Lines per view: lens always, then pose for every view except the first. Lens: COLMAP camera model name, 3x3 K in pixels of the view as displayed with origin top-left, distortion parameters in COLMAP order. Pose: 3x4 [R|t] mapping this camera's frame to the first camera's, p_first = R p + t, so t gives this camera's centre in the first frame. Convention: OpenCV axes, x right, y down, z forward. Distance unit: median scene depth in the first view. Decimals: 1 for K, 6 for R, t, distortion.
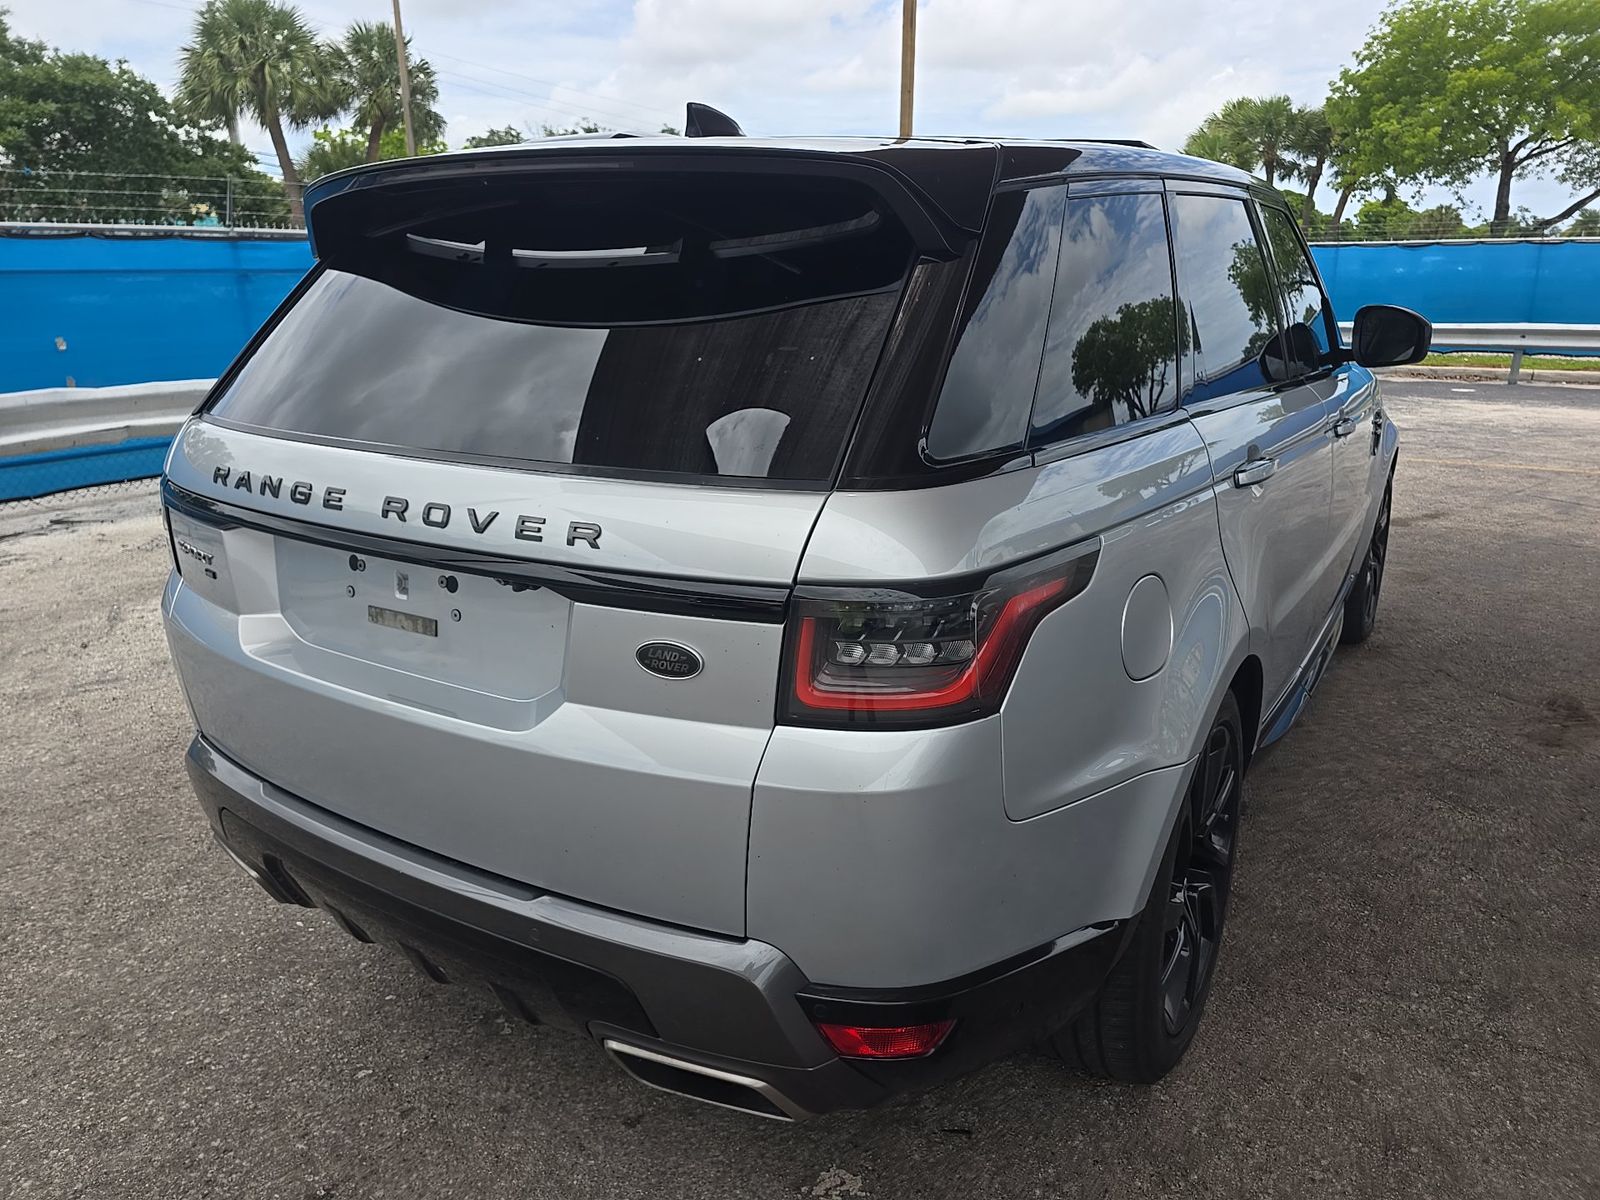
lens RADIAL K [[1094.9, 0, 800.3], [0, 1094.9, 607.4], [0, 0, 1]] dist [0.035859, -0.040575]
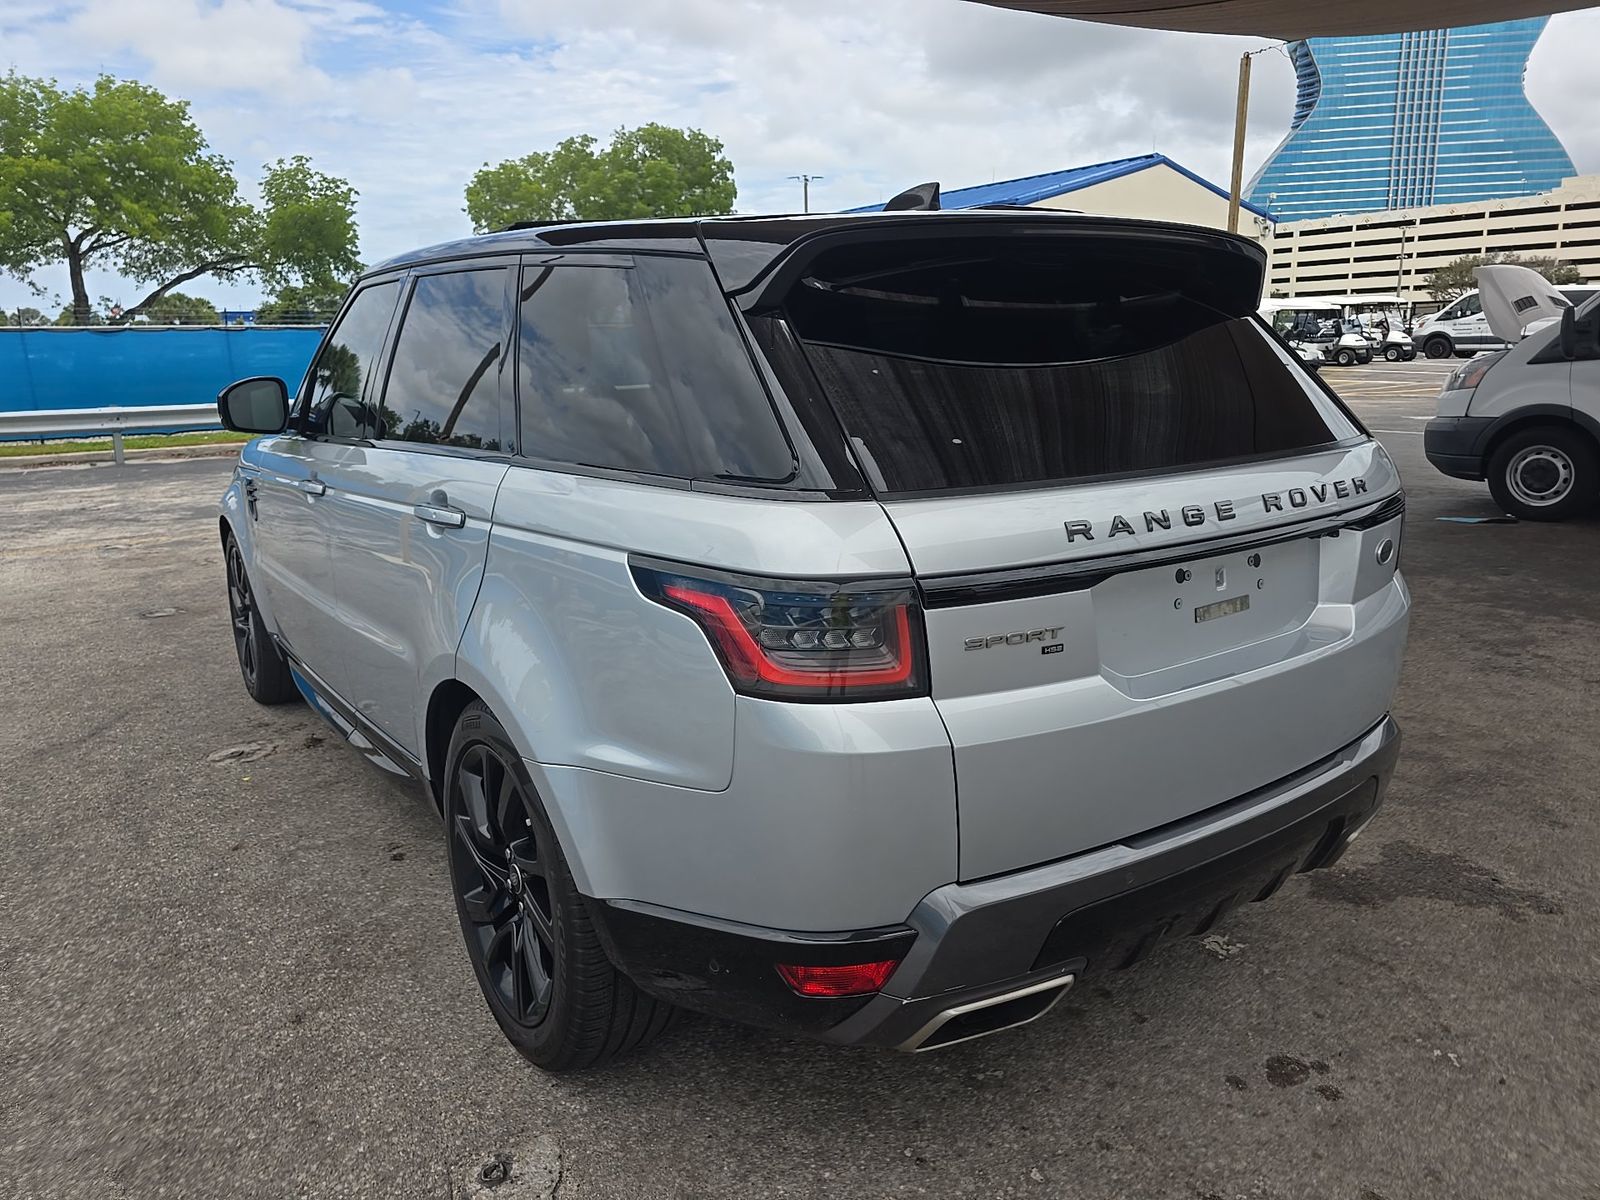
lens RADIAL K [[1094.9, 0, 807.0], [0, 1094.9, 602.0], [0, 0, 1]] dist [0.035859, -0.040575]
pose [[0.356221, -0.210271, 0.910436, -0.113328], [0.282928, 0.952884, 0.109376, -0.017715], [-0.890538, 0.218626, 0.398929, 0.065941]]
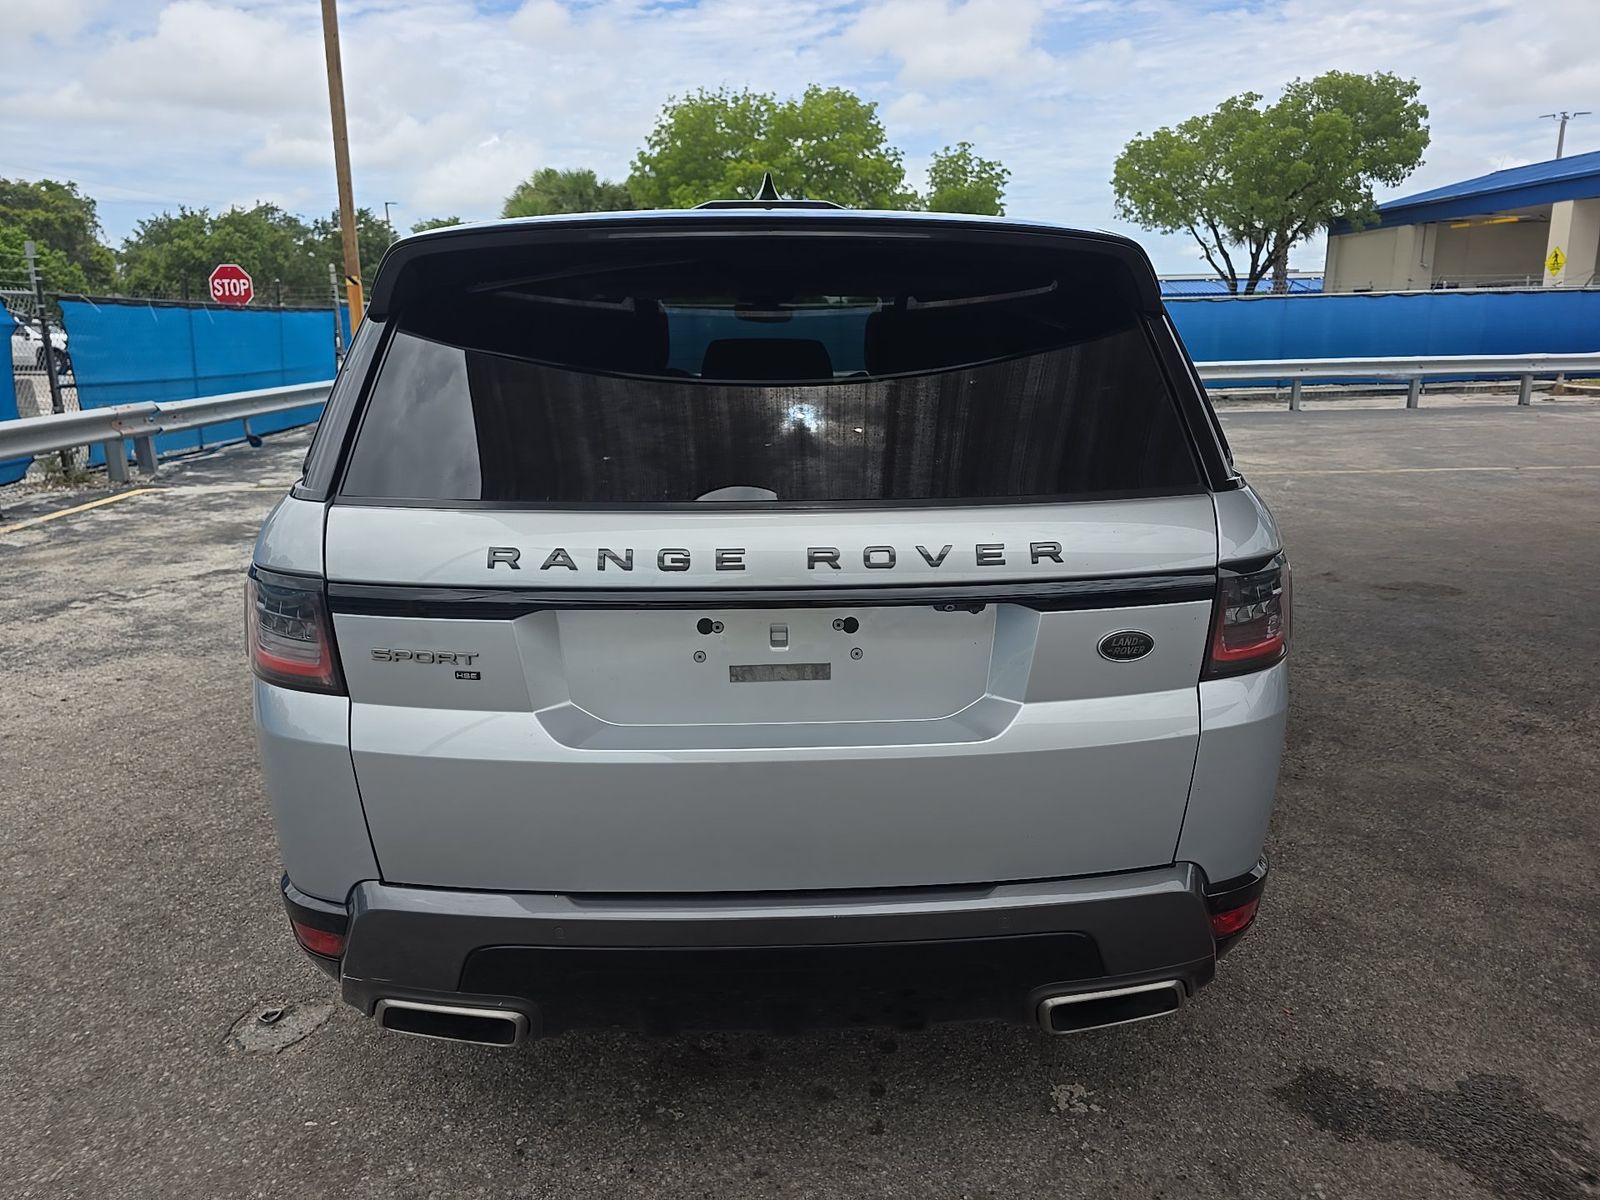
lens RADIAL K [[1094.9, 0, 807.0], [0, 1094.9, 611.6], [0, 0, 1]] dist [0.035859, -0.040575]
pose [[0.818926, -0.142172, 0.556011, -0.063754], [0.166222, 0.986061, 0.007313, -0.003364], [-0.549300, 0.086432, 0.831143, 0.010811]]
